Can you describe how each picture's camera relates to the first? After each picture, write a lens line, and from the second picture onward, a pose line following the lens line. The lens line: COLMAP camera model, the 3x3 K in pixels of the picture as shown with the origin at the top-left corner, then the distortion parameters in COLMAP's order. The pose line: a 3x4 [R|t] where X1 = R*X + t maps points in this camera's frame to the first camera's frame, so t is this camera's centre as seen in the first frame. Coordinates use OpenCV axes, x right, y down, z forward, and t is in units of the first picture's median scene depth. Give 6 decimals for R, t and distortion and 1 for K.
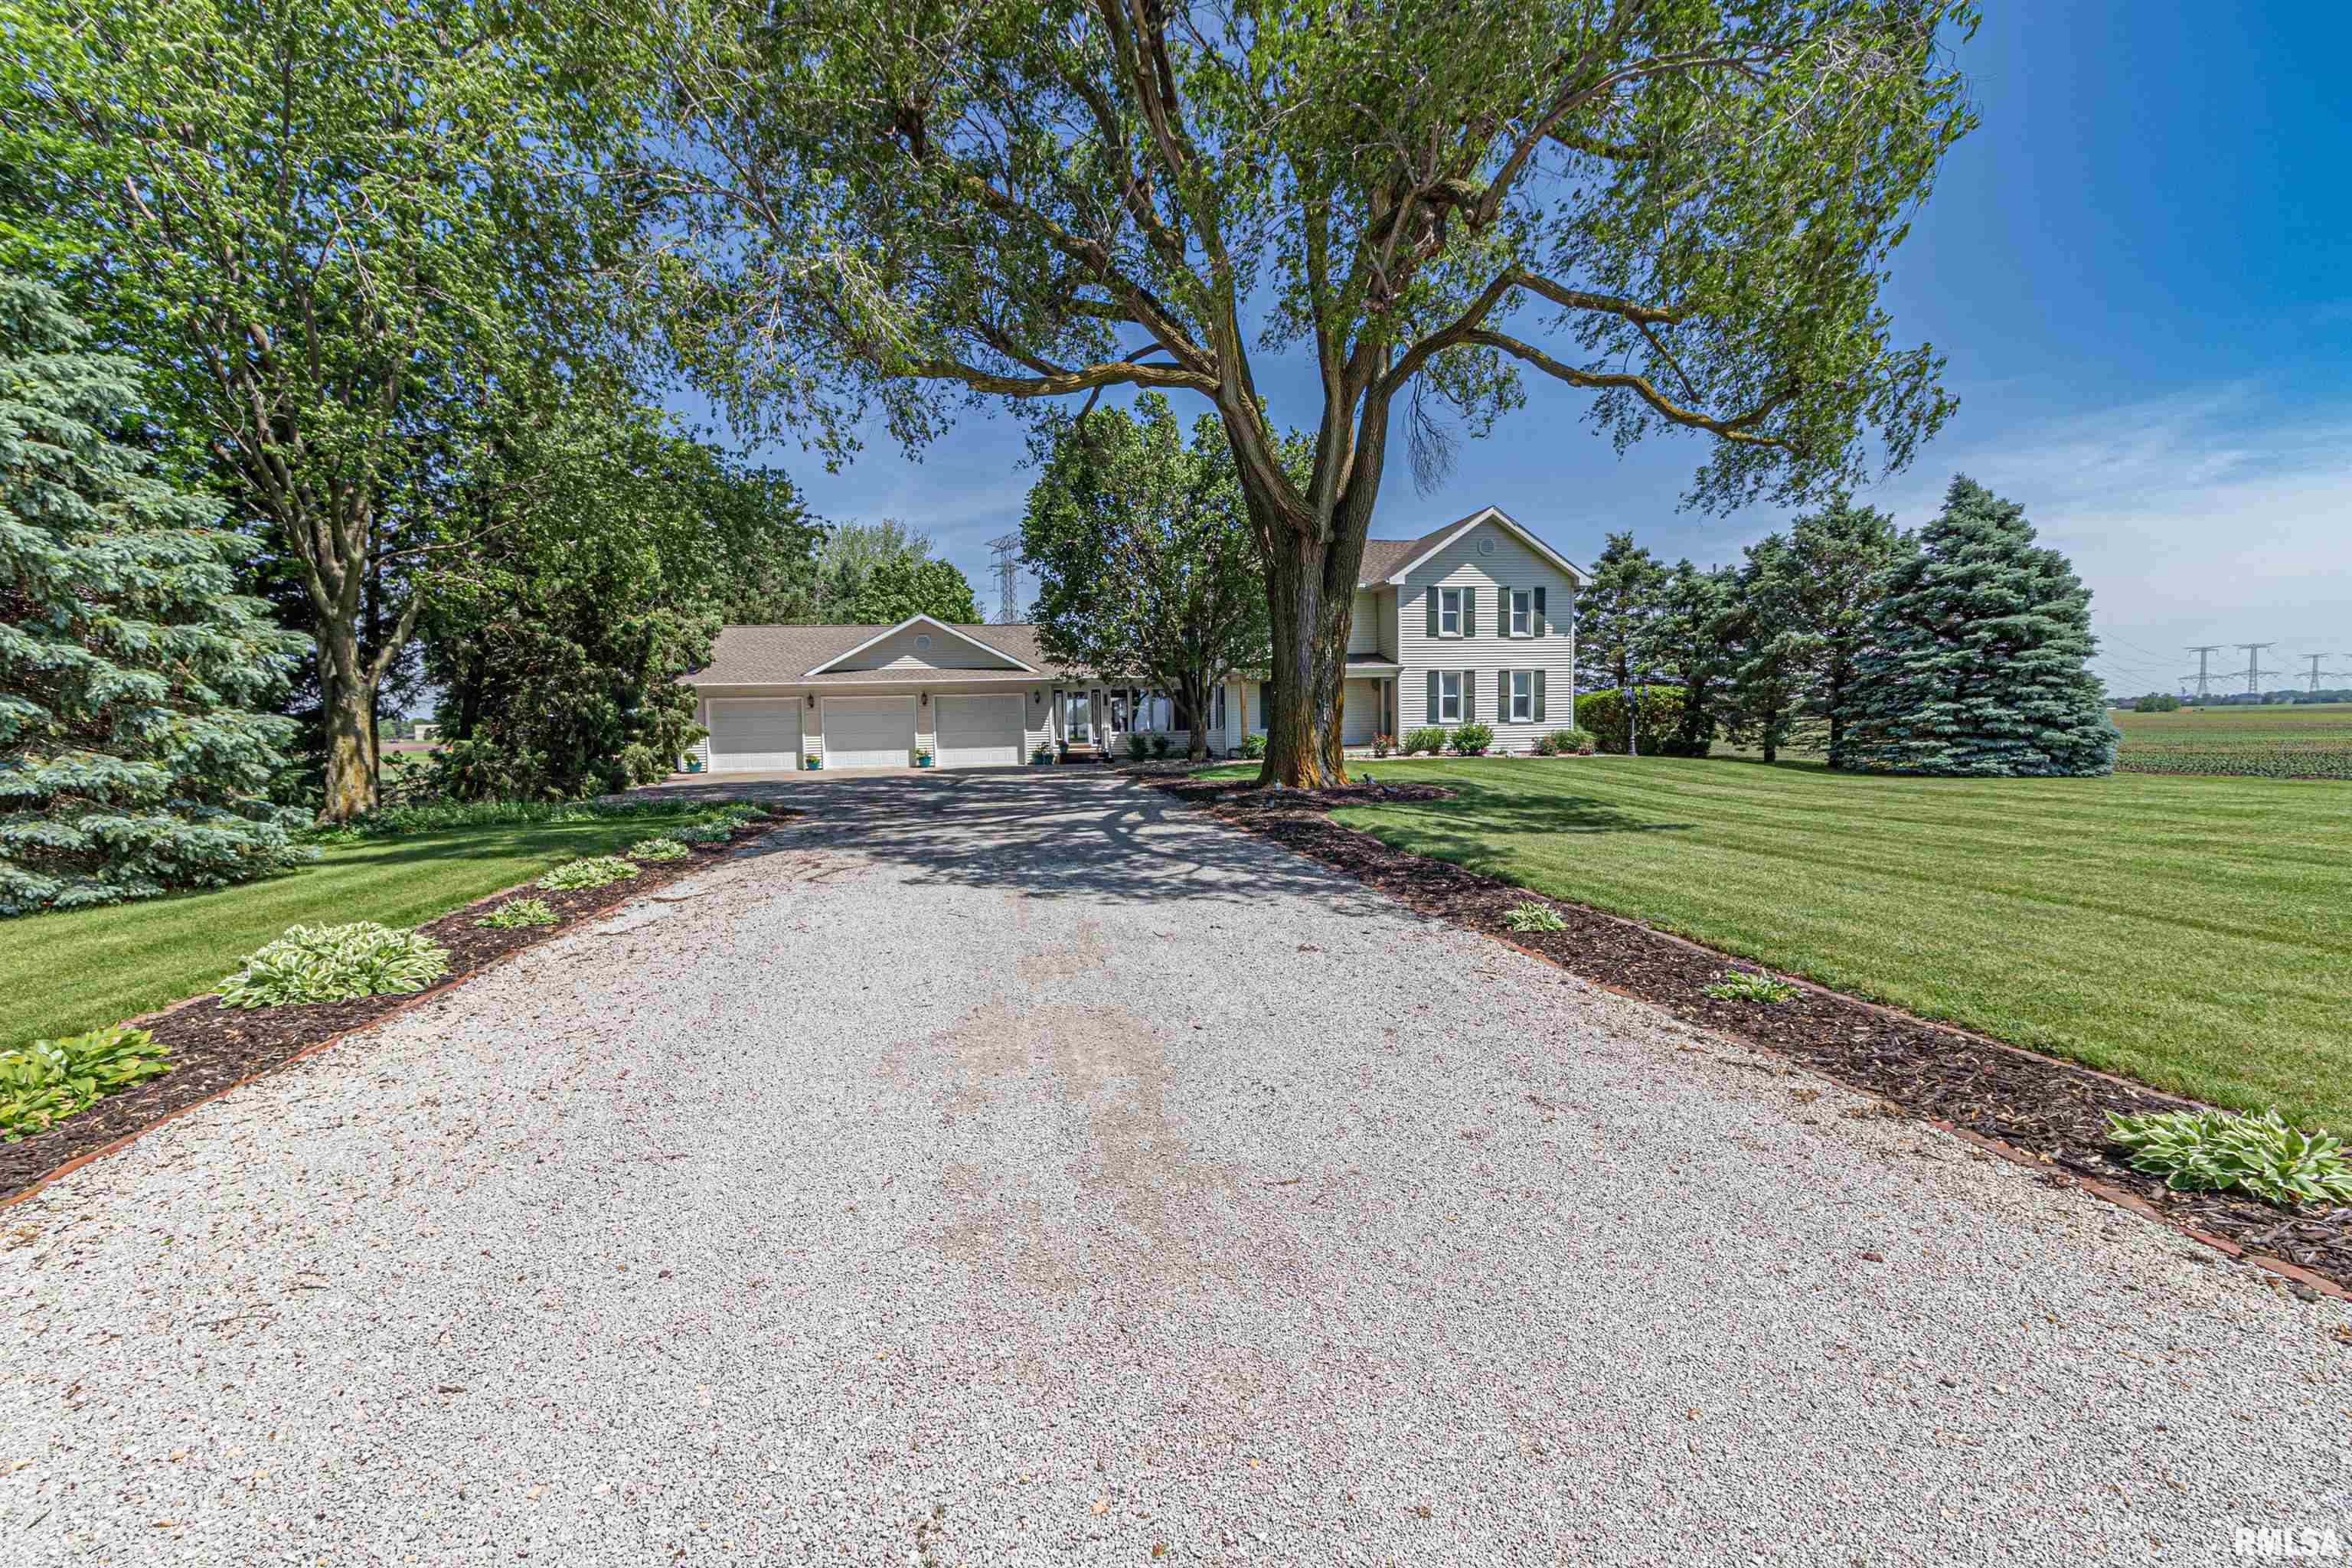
lens RADIAL K [[1077.3, 0, 1189.4], [0, 1077.3, 790.0], [0, 0, 1]] dist [0.002223, -0.000121]
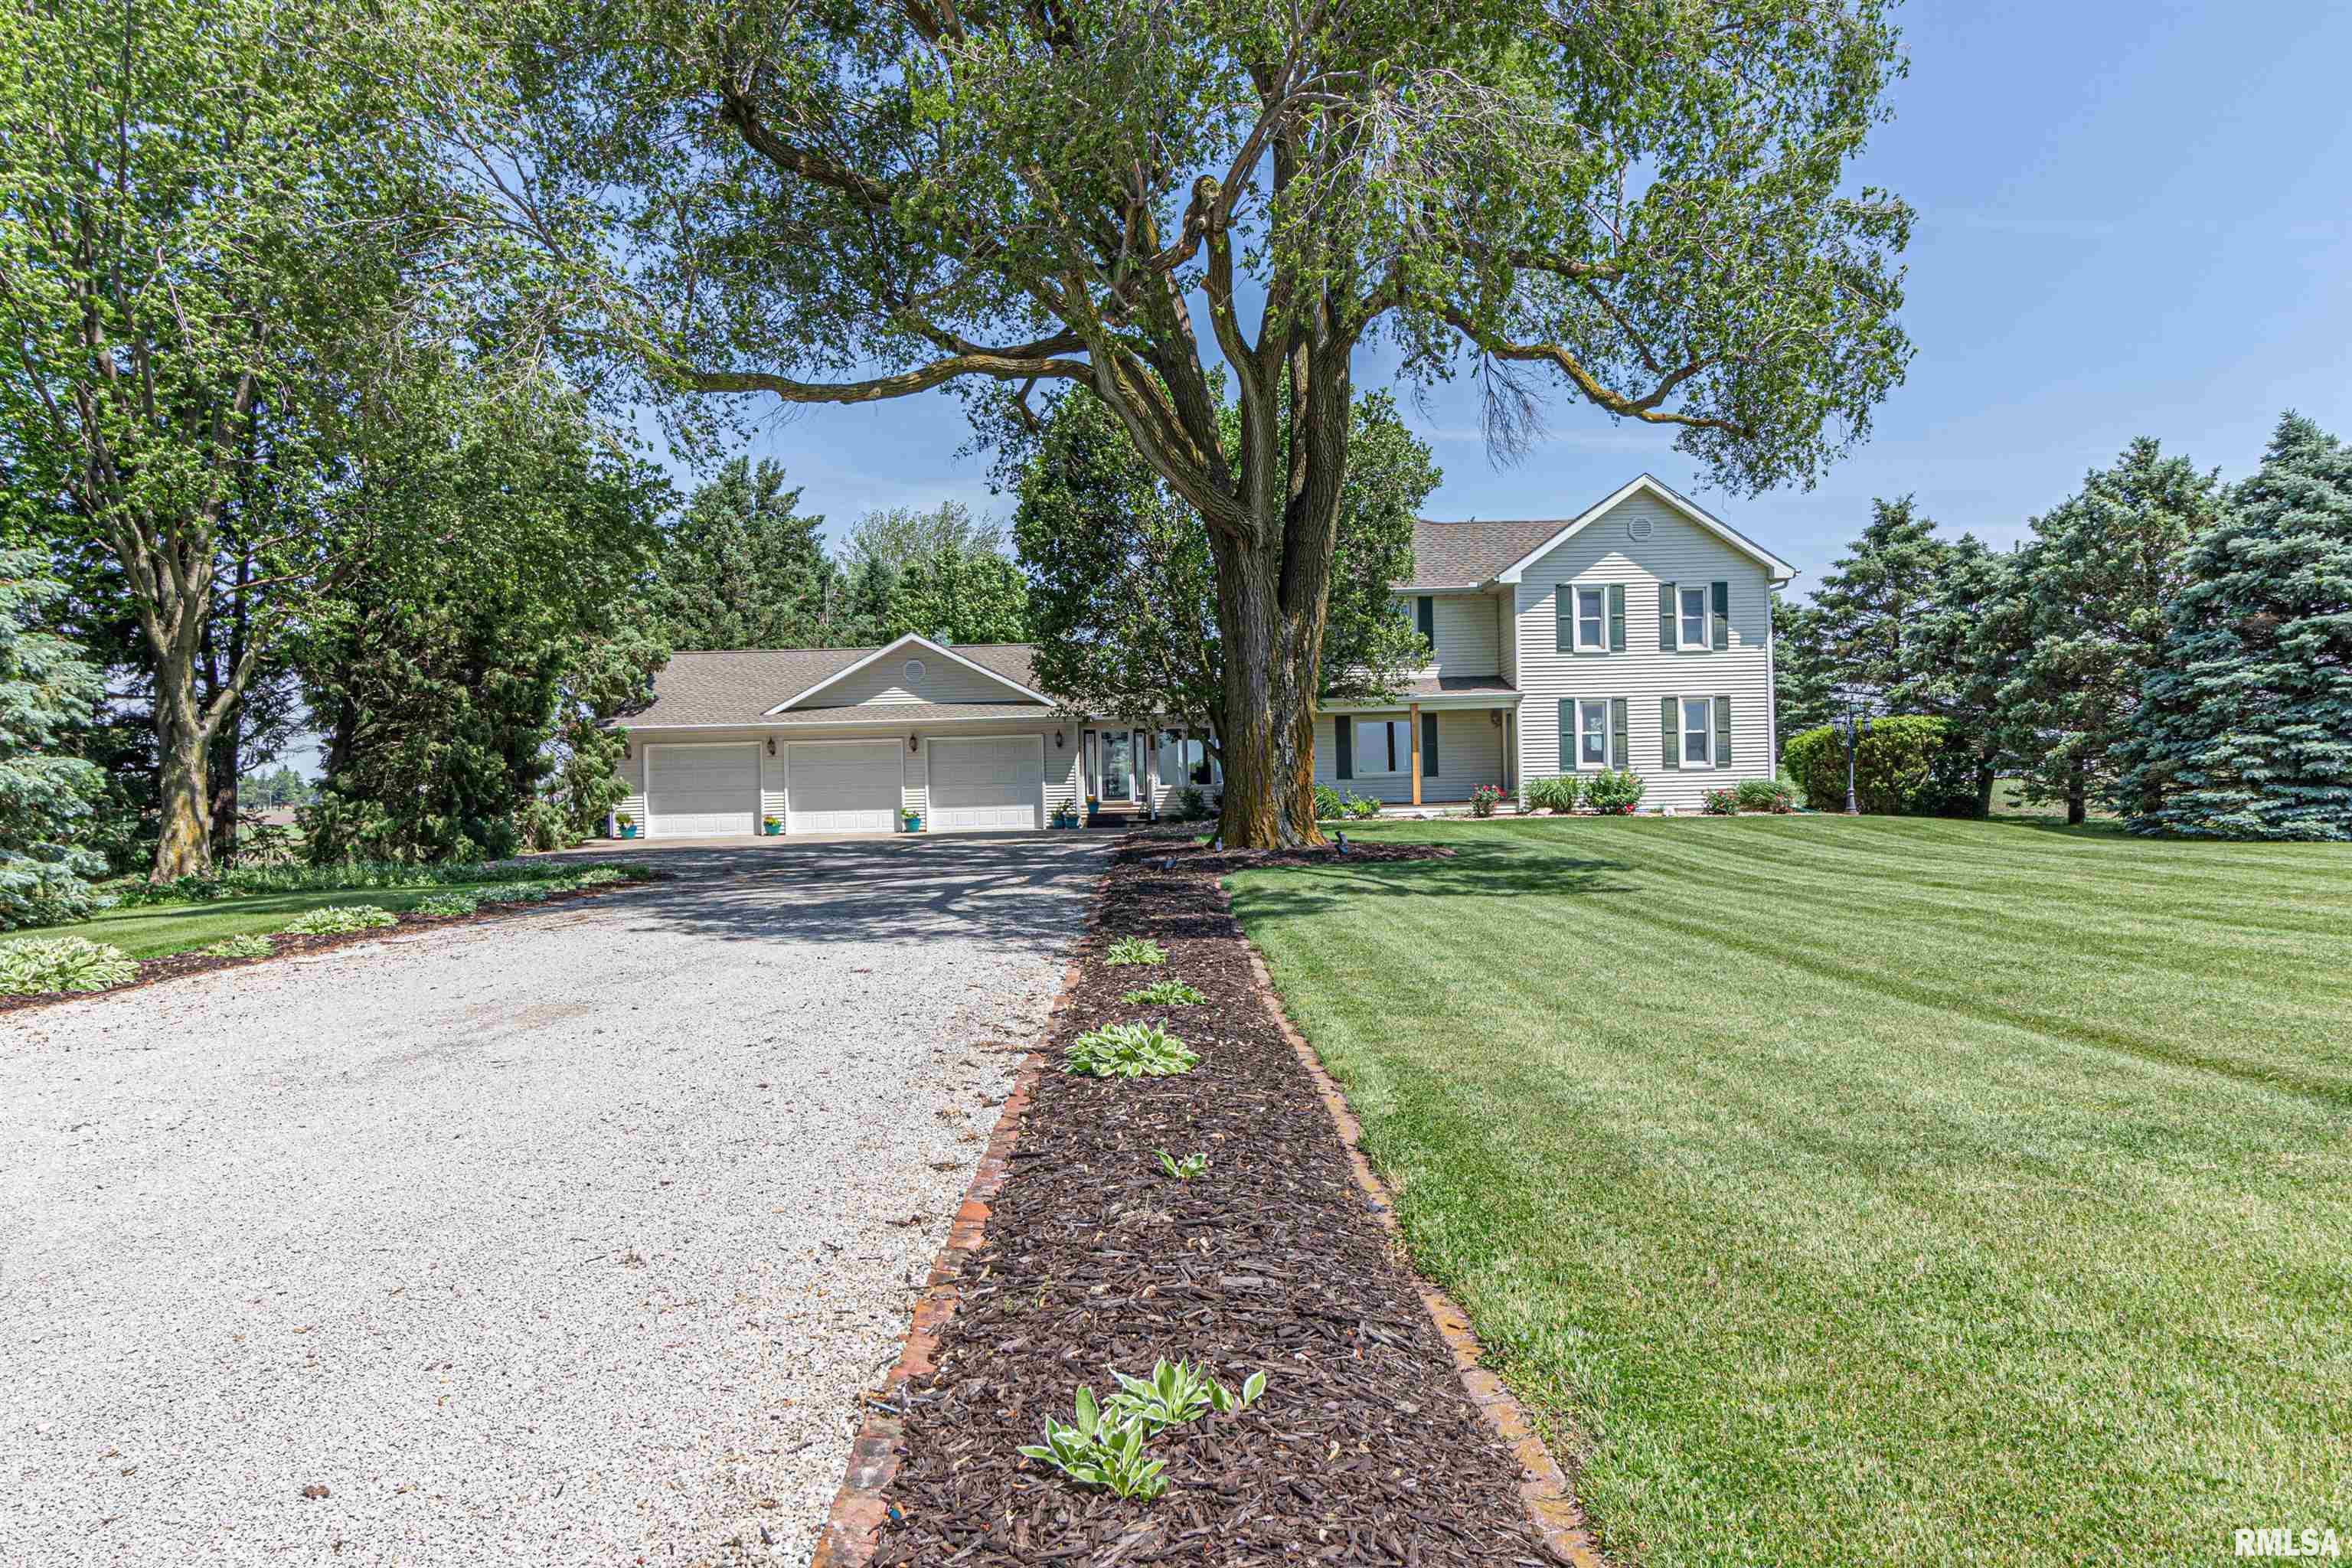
lens RADIAL K [[1586.1, 0, 1180.0], [0, 1586.1, 785.6], [0, 0, 1]] dist [0.004181, -0.014558]
pose [[0.987679, -0.003539, -0.156456, 0.135961], [-0.005601, 0.998304, -0.057941, 0.011959], [0.156395, 0.058103, 0.985984, -0.097932]]
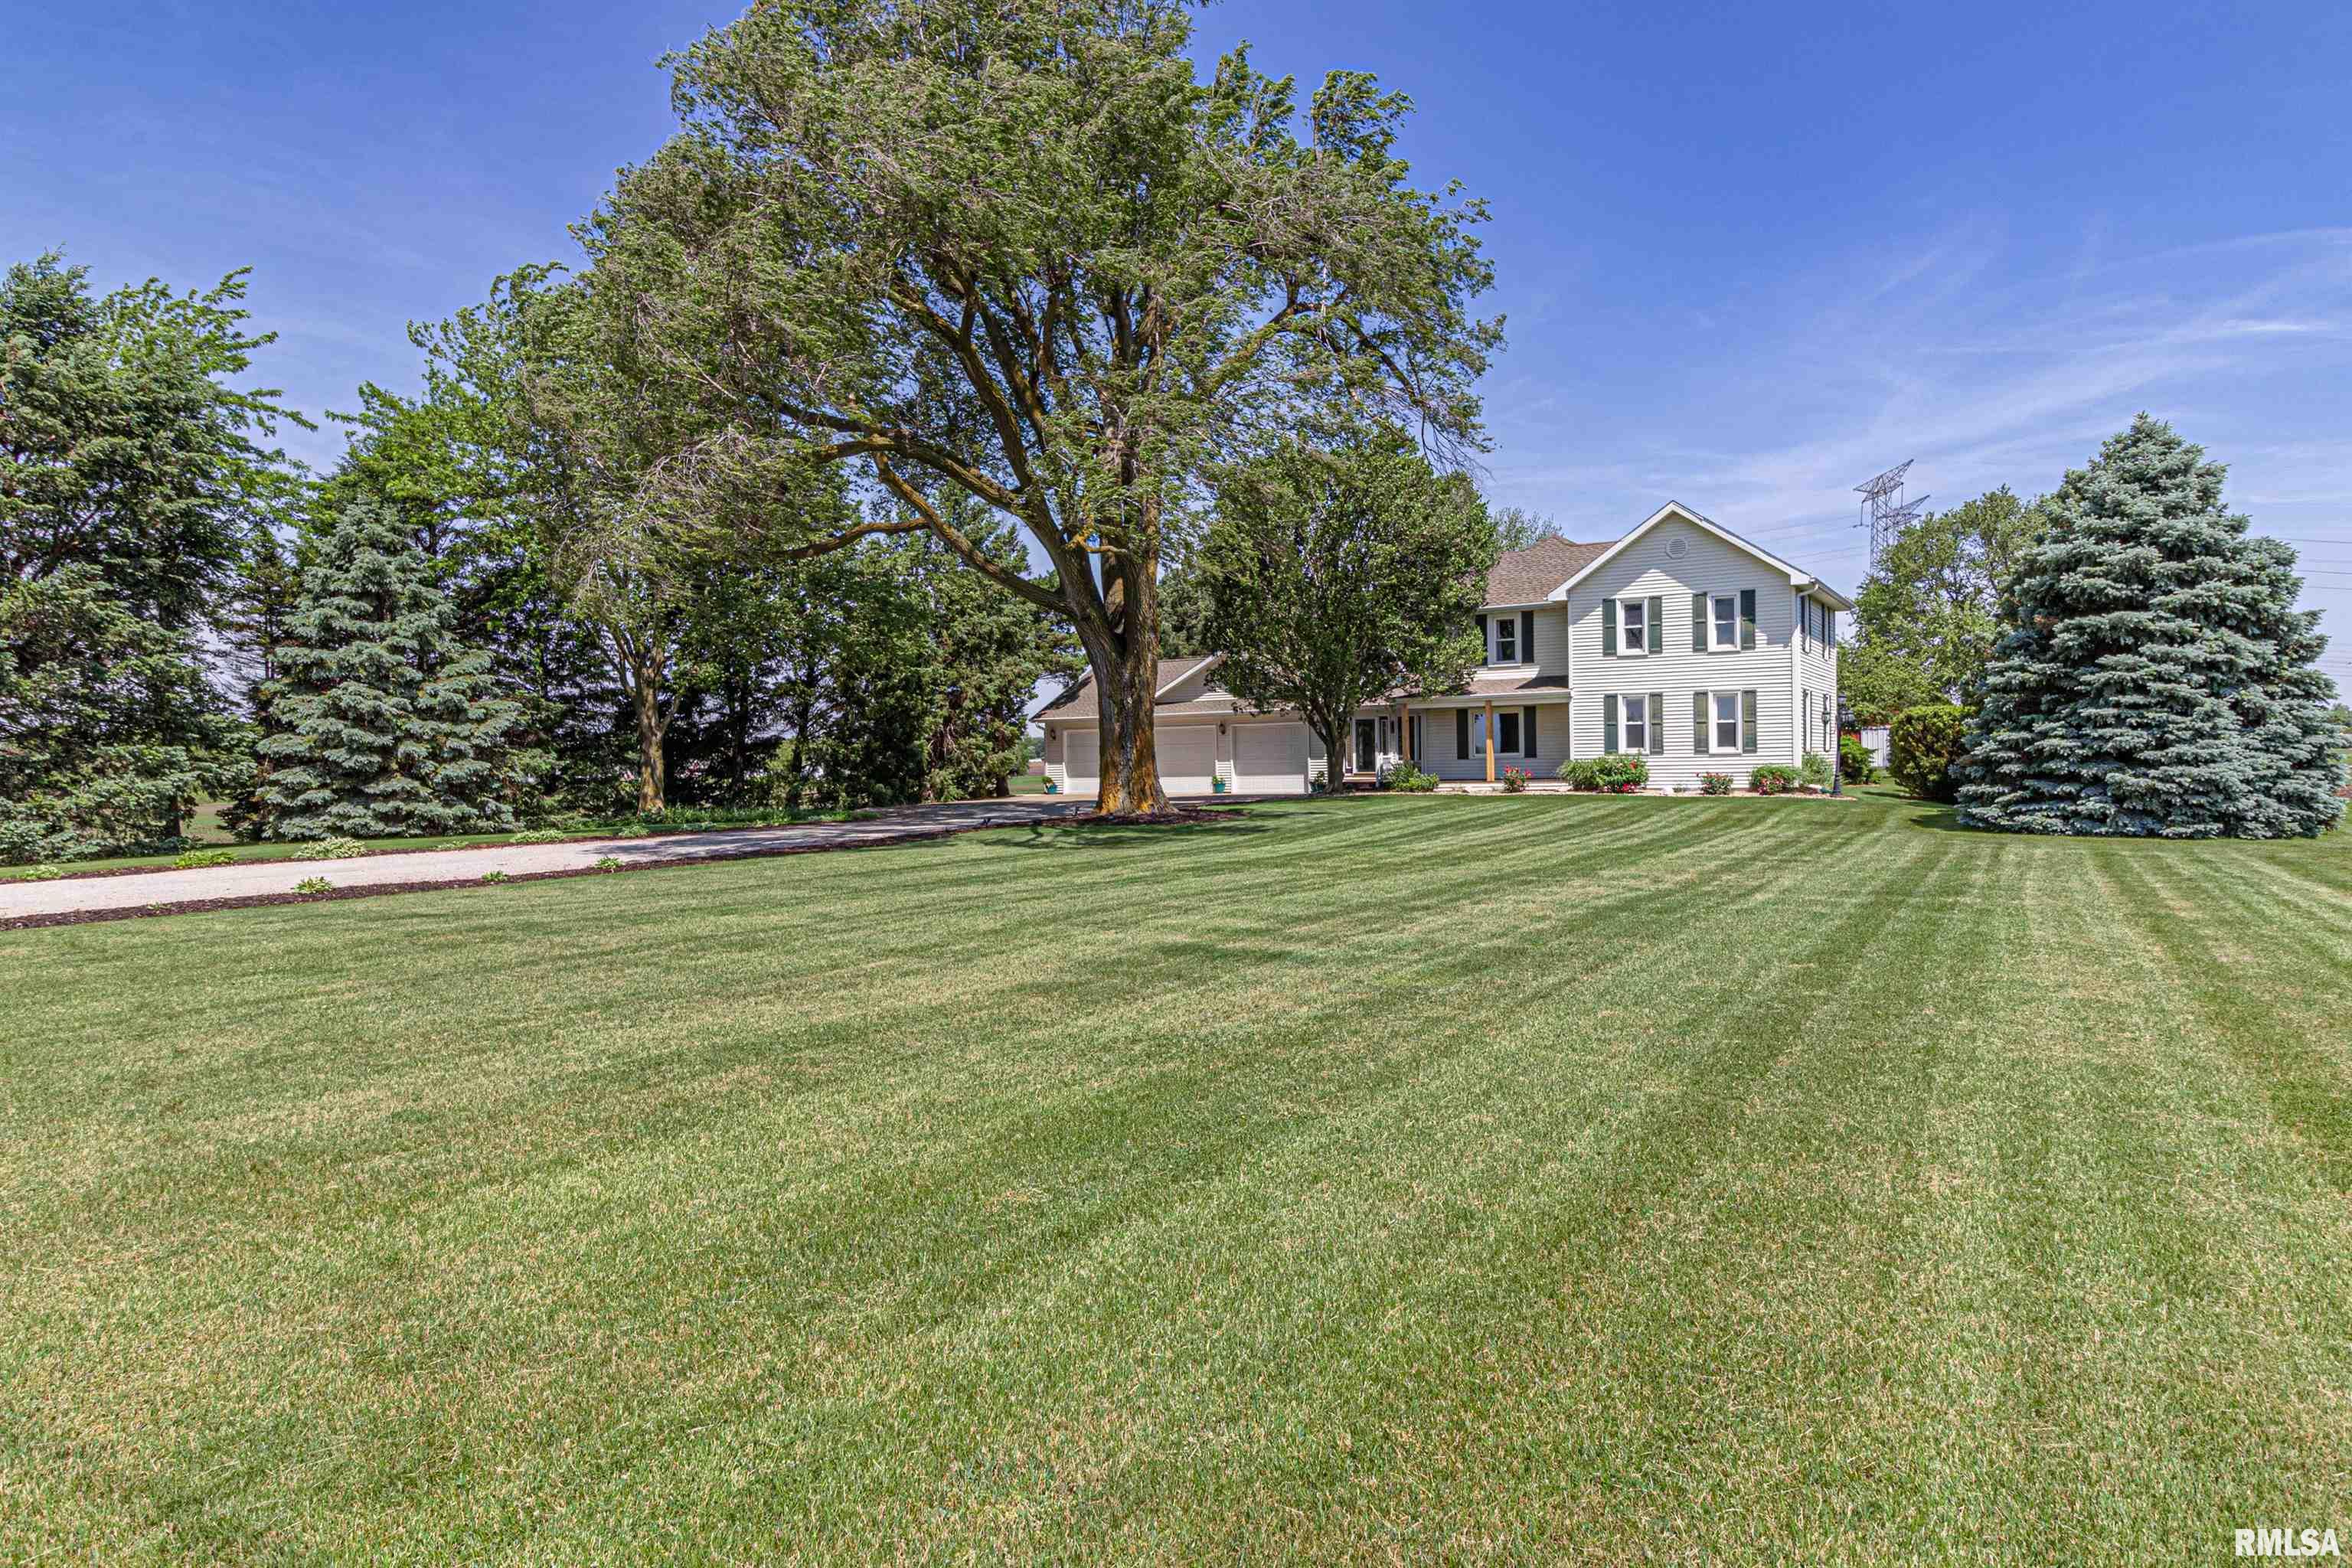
lens RADIAL K [[1416.1, 0, 1168.4], [0, 1416.1, 776.4], [0, 0, 1]] dist [0.007223, 0.001498]
pose [[0.763064, 0.012978, -0.646192, 0.699517], [-0.034388, 0.999197, -0.020540, -0.008248], [0.645407, 0.037894, 0.762898, -0.107953]]
